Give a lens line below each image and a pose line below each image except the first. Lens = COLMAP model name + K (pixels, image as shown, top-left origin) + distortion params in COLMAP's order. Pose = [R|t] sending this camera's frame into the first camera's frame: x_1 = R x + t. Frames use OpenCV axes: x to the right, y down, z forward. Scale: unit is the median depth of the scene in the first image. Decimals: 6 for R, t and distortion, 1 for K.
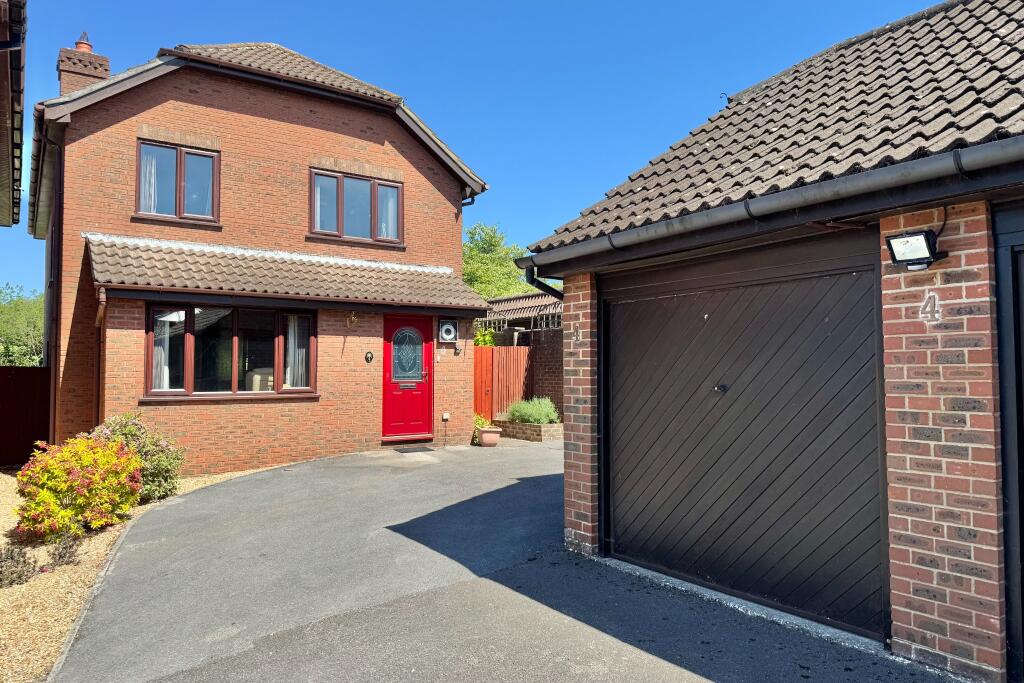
lens RADIAL K [[676.4, 0, 529.1], [0, 676.4, 347.6], [0, 0, 1]] dist [0.052051, -0.046005]
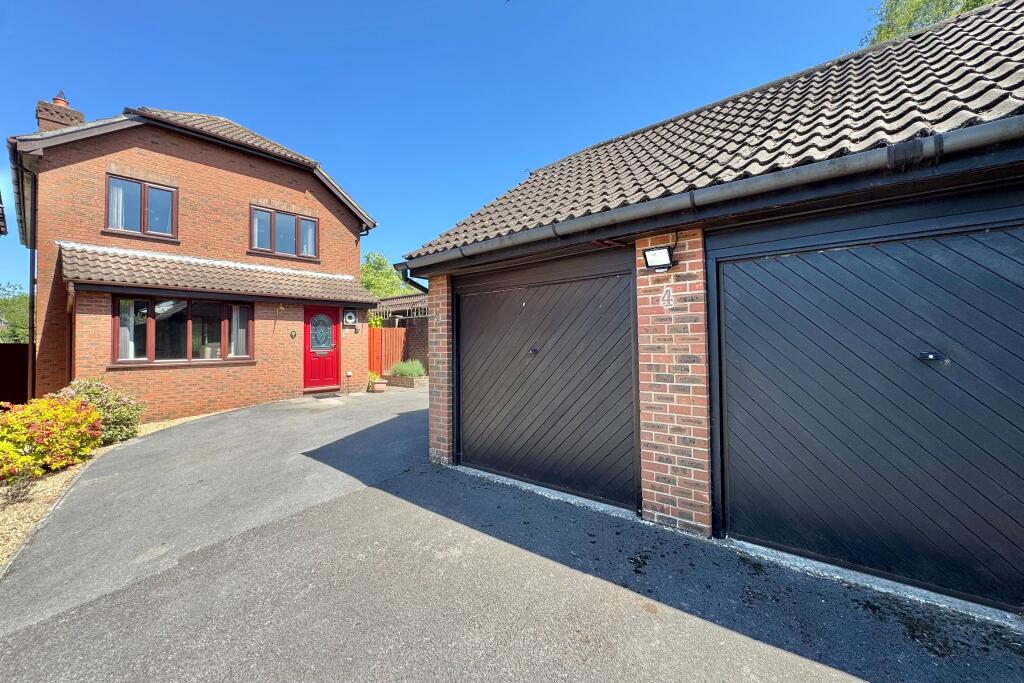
lens RADIAL K [[415.7, 0, 500.2], [0, 415.7, 333.2], [0, 0, 1]] dist [-0.001326, 0.000665]
pose [[0.975066, -0.005119, 0.221856, 0.002887], [0.002597, 0.999929, 0.011654, 0.005853], [-0.221900, -0.010787, 0.975010, 0.084503]]
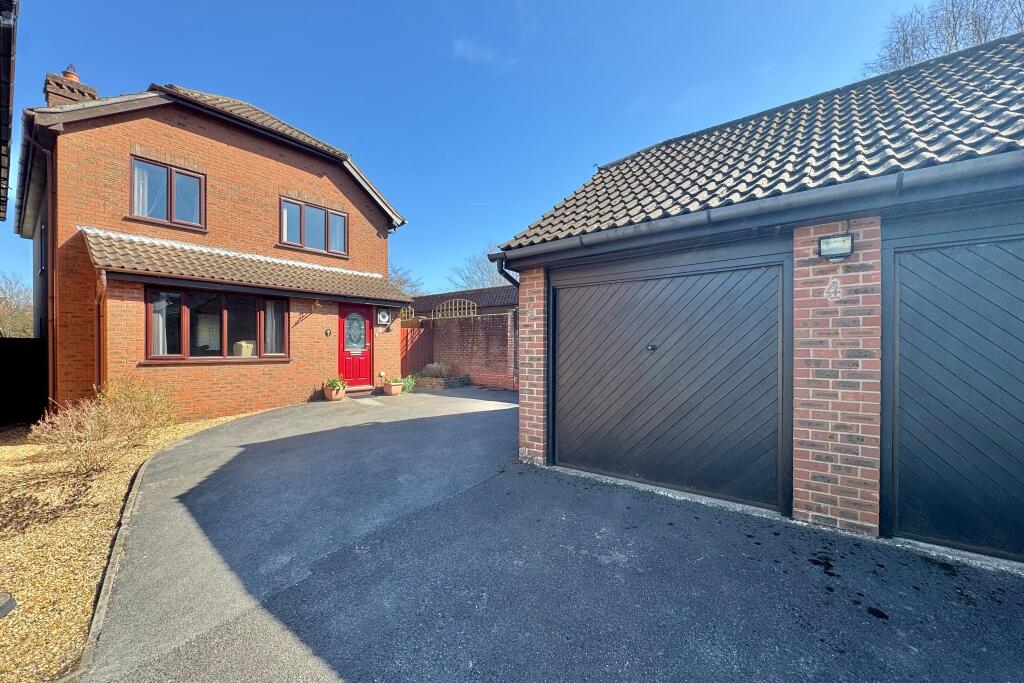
lens RADIAL K [[415.7, 0, 548.0], [0, 415.7, 346.6], [0, 0, 1]] dist [-0.001326, 0.000665]
pose [[0.962339, 0.000345, 0.271852, -0.133081], [-0.011172, 0.999205, 0.038277, 0.020105], [-0.271623, -0.039873, 0.961577, 0.154507]]
